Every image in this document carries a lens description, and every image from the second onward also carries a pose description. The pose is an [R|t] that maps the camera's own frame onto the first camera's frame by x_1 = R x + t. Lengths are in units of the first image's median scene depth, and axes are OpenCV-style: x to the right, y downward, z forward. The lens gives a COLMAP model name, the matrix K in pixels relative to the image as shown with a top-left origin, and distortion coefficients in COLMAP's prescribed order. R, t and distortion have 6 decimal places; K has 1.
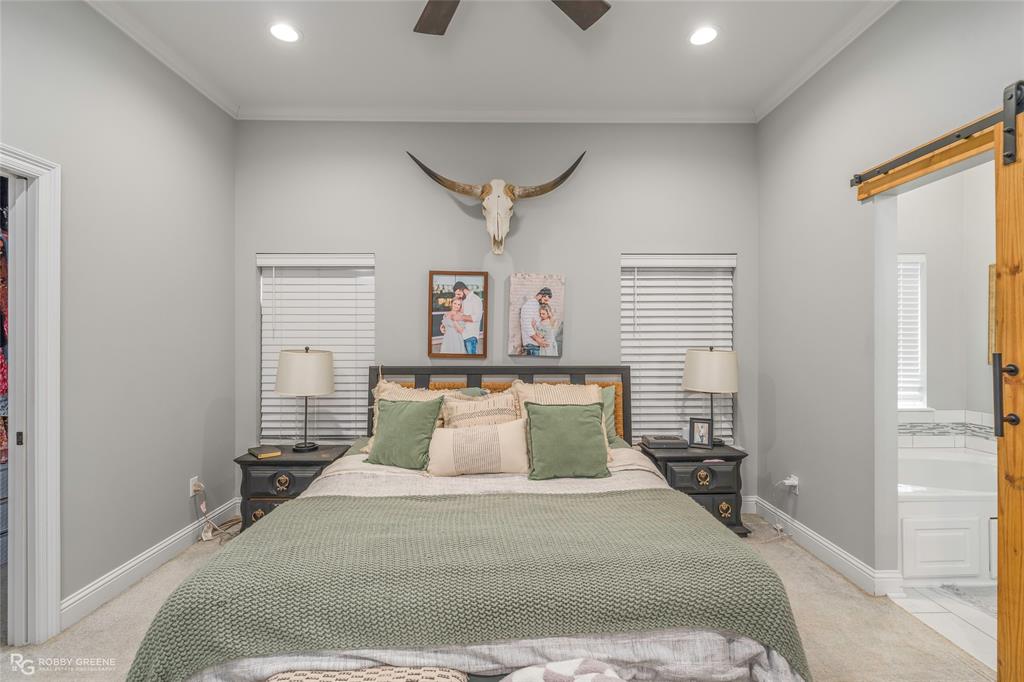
lens RADIAL K [[466.8, 0, 509.9], [0, 466.8, 333.6], [0, 0, 1]] dist [-0.002066, 0.000201]
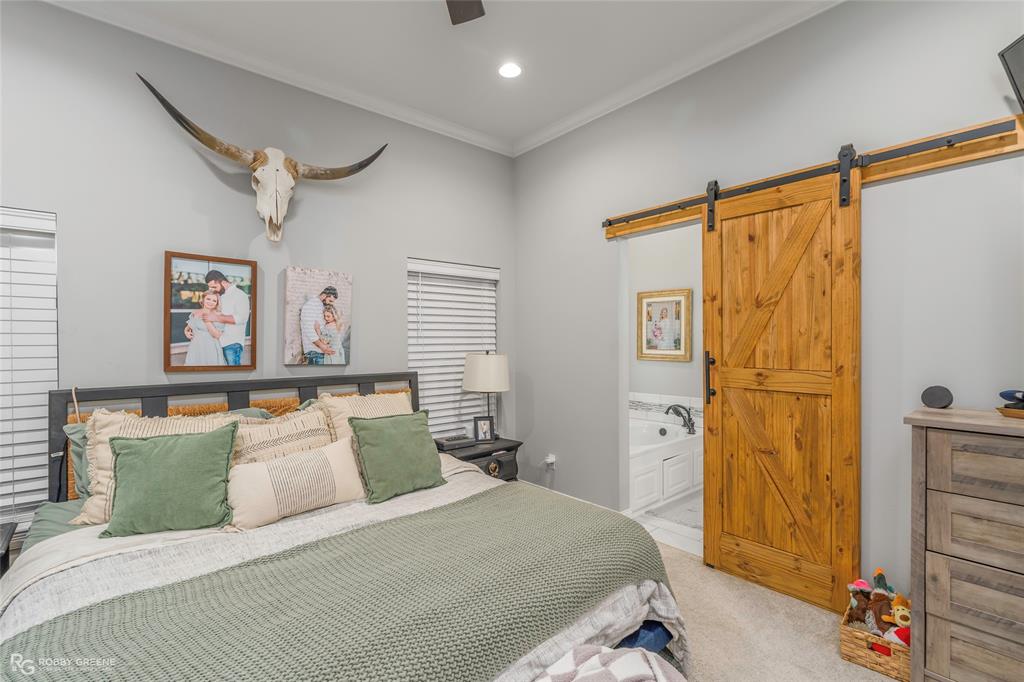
lens RADIAL K [[469.7, 0, 512.0], [0, 469.7, 341.0], [0, 0, 1]] dist [-0.004526, -0.000242]
pose [[0.761427, -0.003482, 0.648241, -0.235395], [0.001273, 0.999992, 0.003875, 0.000851], [-0.648249, -0.002125, 0.761426, 0.109994]]
